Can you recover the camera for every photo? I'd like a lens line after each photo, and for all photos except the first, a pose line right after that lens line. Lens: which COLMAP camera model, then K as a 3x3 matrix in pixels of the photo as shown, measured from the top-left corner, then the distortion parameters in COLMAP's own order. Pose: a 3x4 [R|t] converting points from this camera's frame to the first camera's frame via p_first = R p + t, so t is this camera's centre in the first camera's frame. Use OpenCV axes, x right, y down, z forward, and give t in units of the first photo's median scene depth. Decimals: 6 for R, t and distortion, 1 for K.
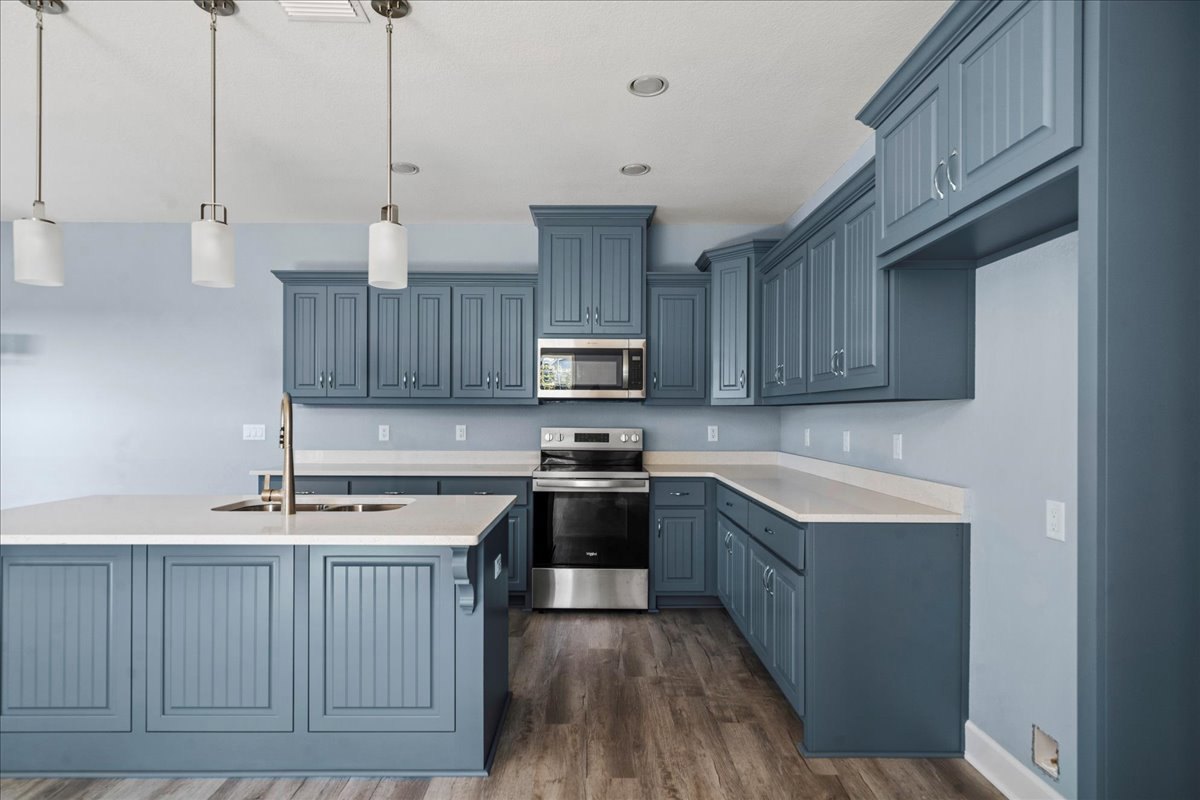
lens RADIAL K [[534.3, 0, 605.3], [0, 534.3, 412.3], [0, 0, 1]] dist [0.012650, 0.000019]
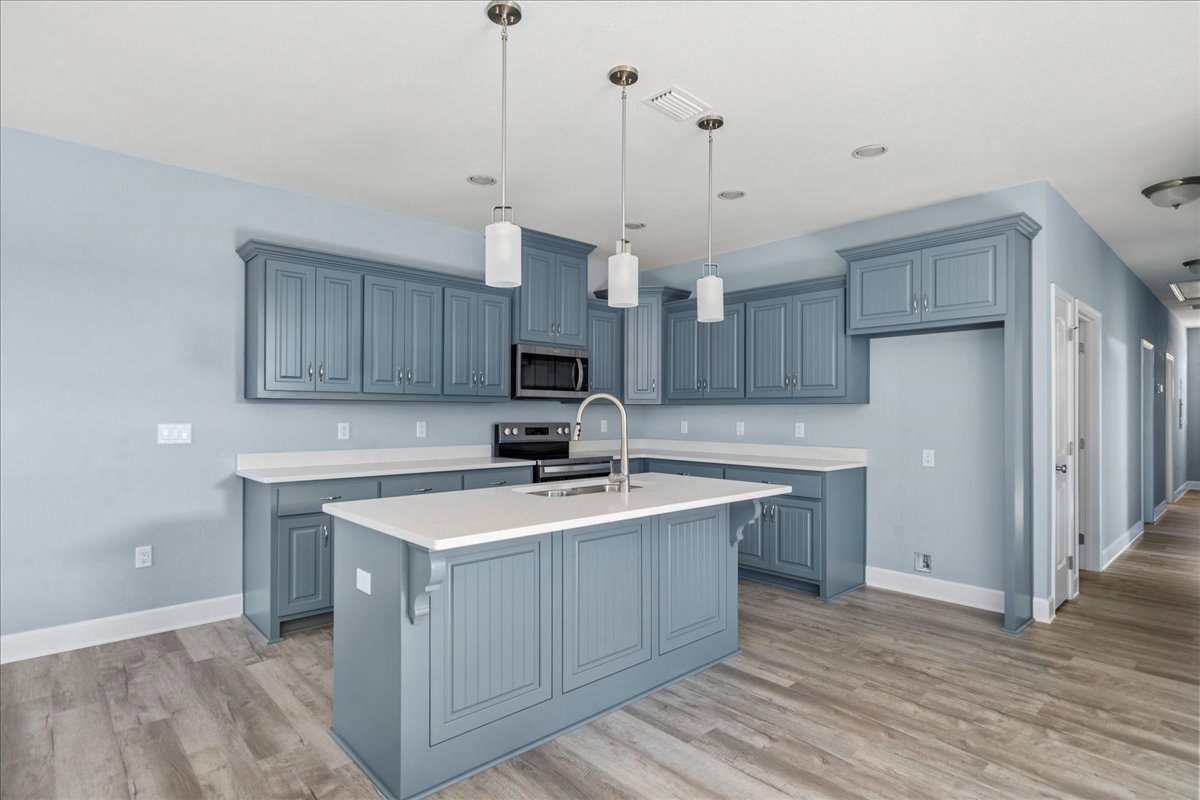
lens RADIAL K [[508.7, 0, 596.5], [0, 508.7, 403.6], [0, 0, 1]] dist [0.001090, -0.000090]
pose [[0.797642, 0.007931, 0.603080, -0.649451], [-0.004371, 0.999963, -0.007369, -0.004273], [-0.603116, 0.003242, 0.797647, 0.049387]]
